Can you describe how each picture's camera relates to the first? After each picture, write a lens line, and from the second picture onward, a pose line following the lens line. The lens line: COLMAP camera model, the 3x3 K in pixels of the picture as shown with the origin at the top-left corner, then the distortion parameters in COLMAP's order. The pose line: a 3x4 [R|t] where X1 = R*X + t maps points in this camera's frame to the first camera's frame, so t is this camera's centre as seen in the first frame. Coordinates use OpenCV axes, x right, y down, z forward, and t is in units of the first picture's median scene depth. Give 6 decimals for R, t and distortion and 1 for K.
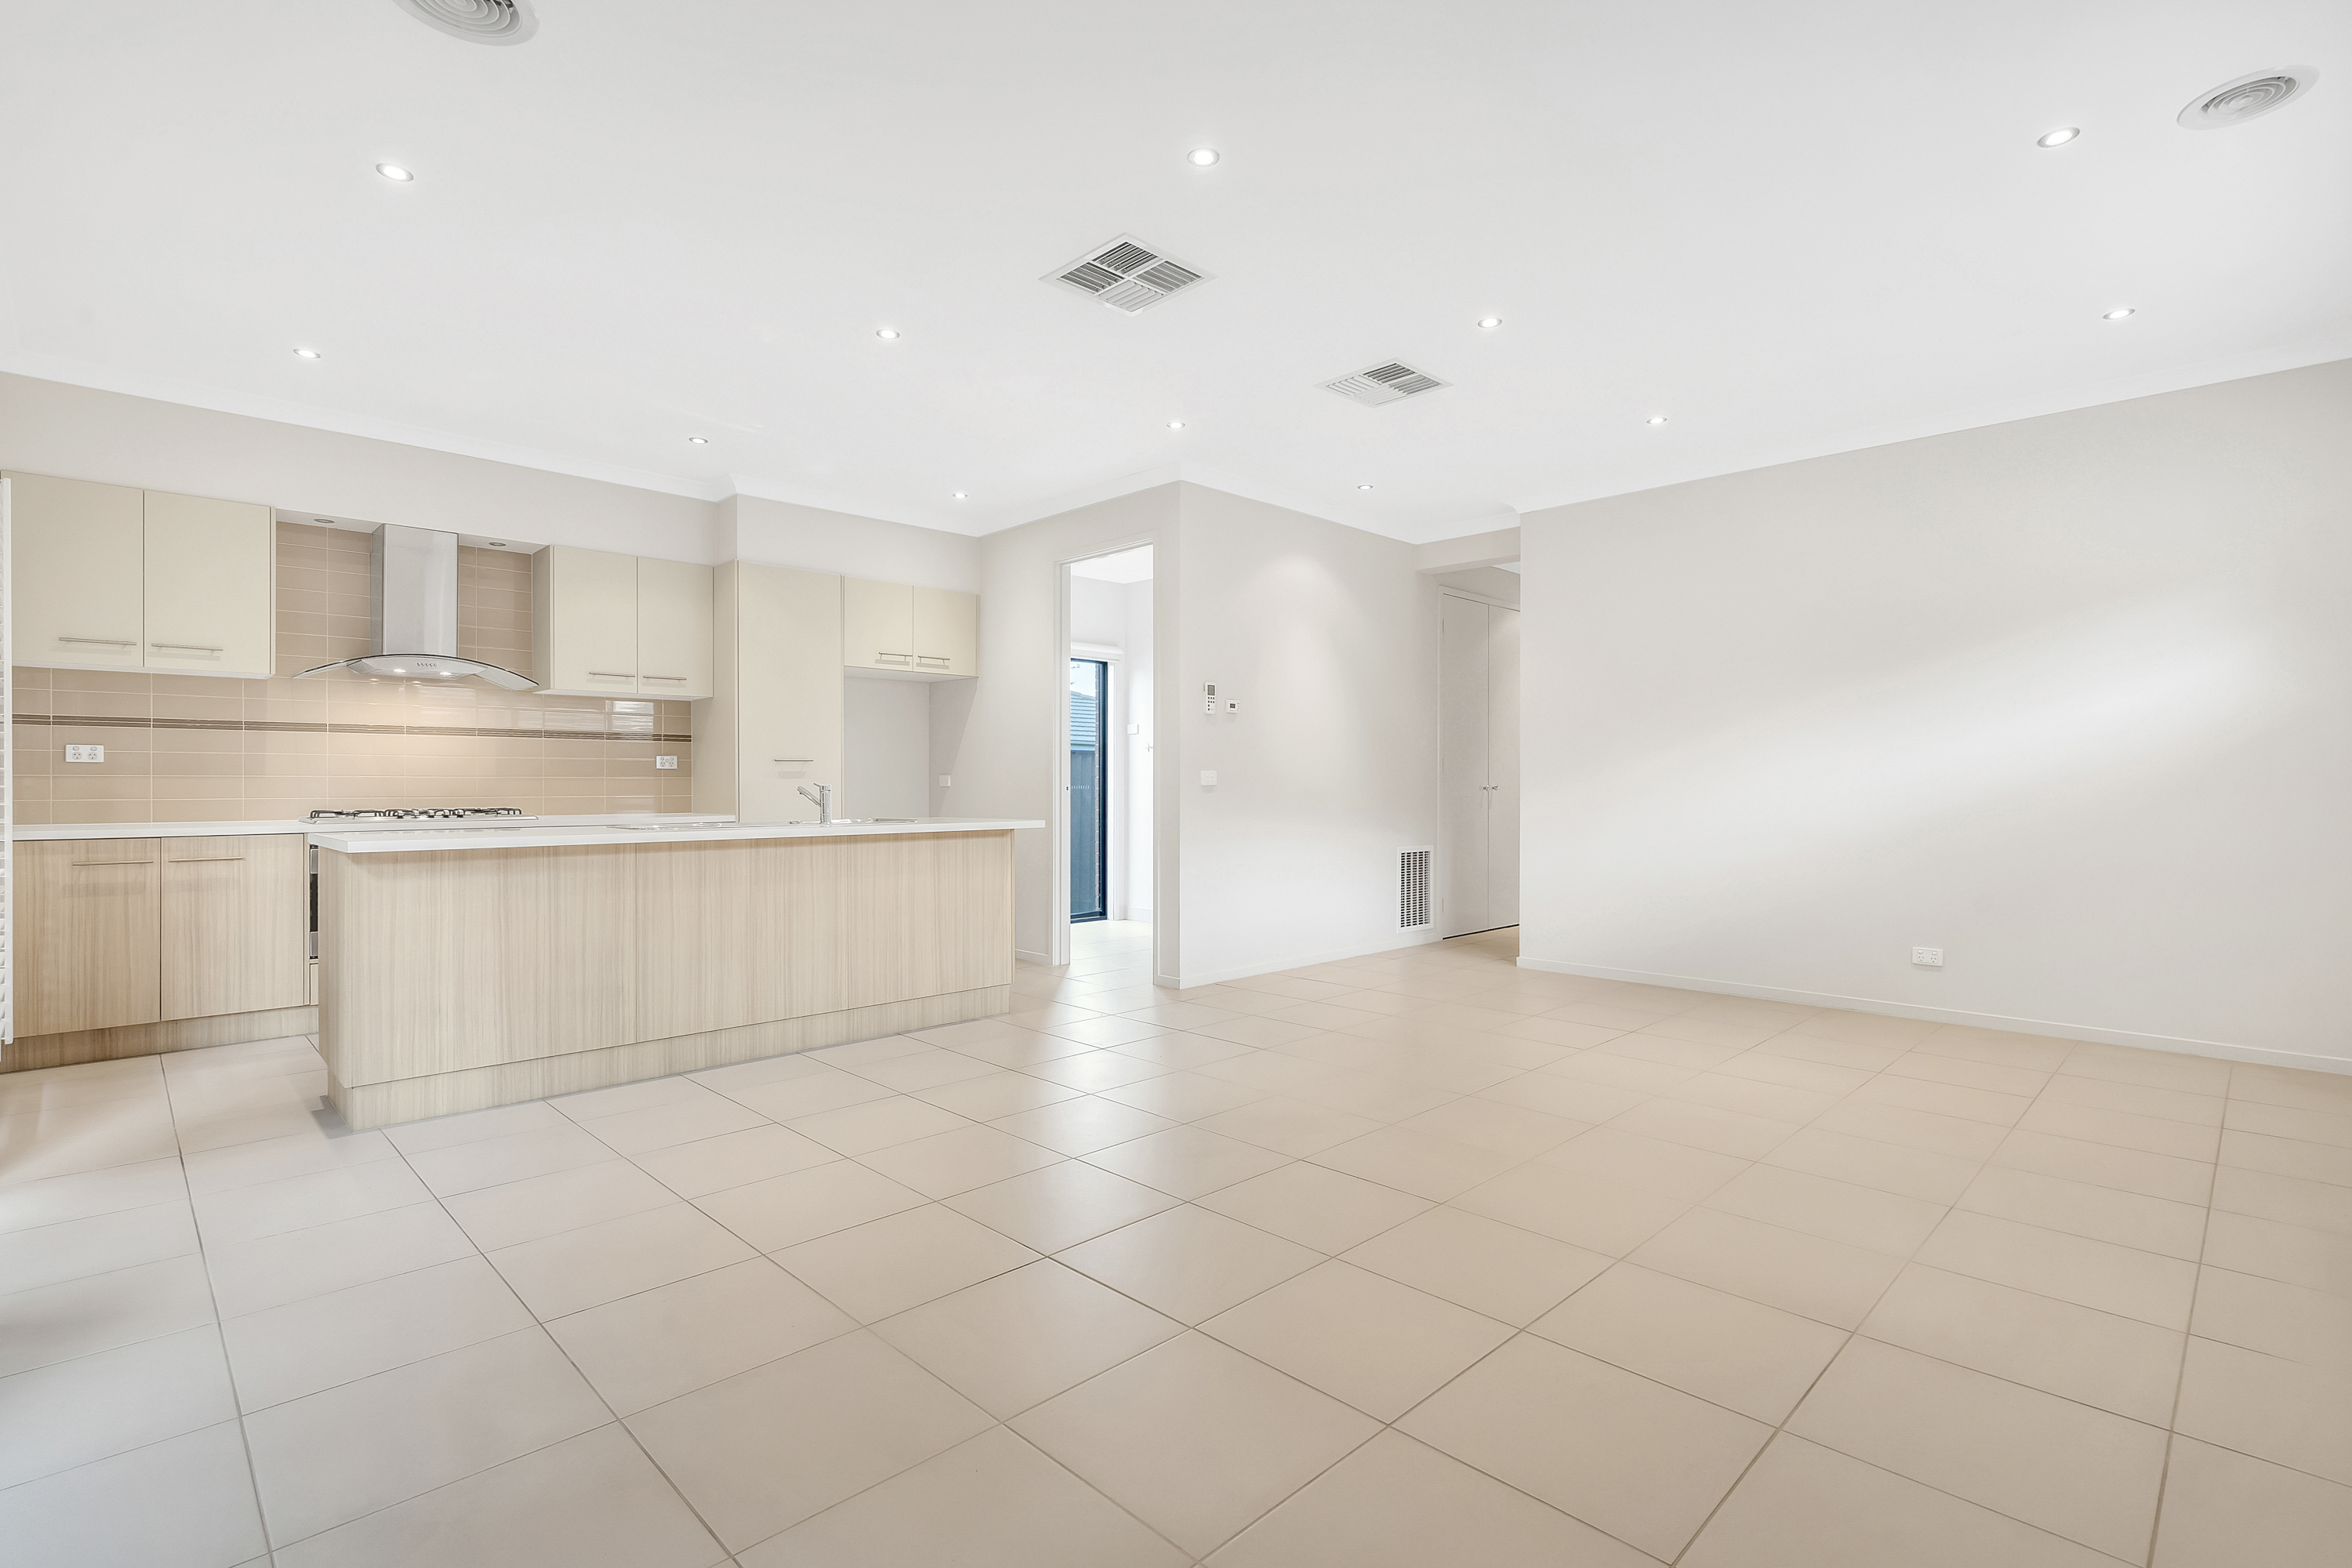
lens RADIAL K [[1091.0, 0, 1168.6], [0, 1091.0, 775.0], [0, 0, 1]] dist [0.002361, -0.000178]
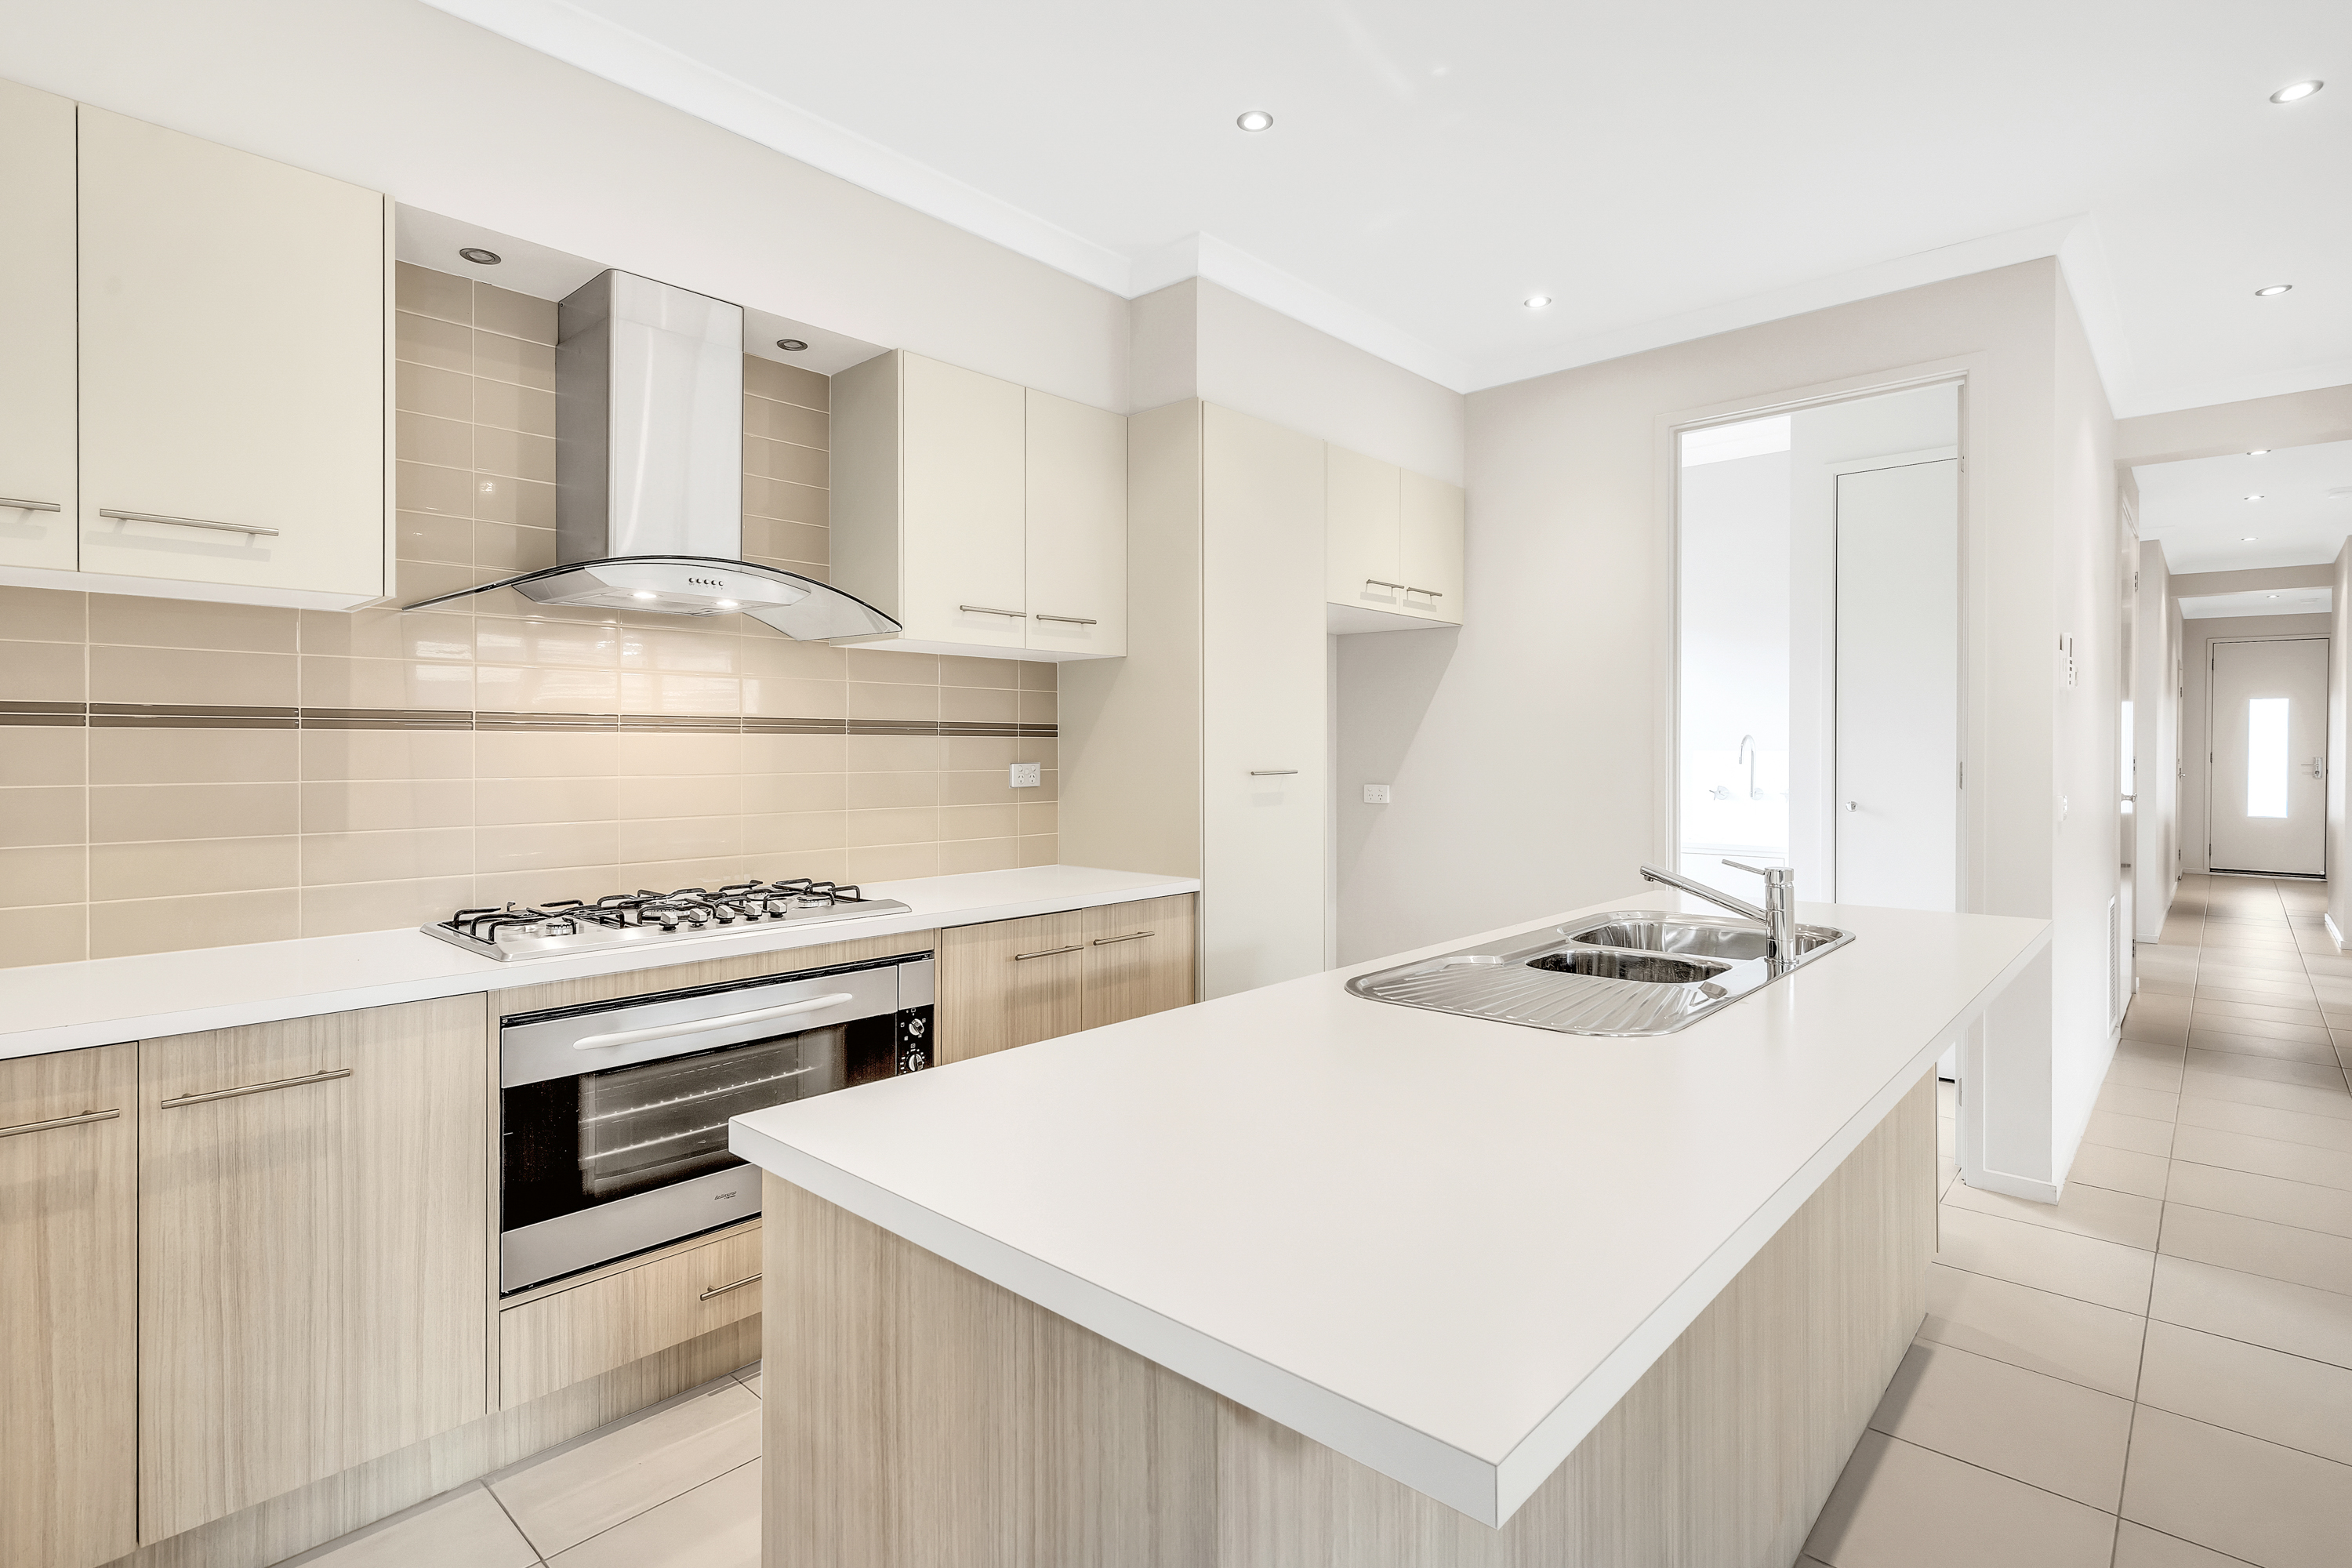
lens RADIAL K [[1153.6, 0, 1175.6], [0, 1153.6, 744.0], [0, 0, 1]] dist [-0.001025, 0.001354]
pose [[0.998688, 0.000565, 0.051202, -0.524491], [-0.000703, 0.999996, 0.002681, -0.036519], [-0.051200, -0.002714, 0.998685, 0.527009]]
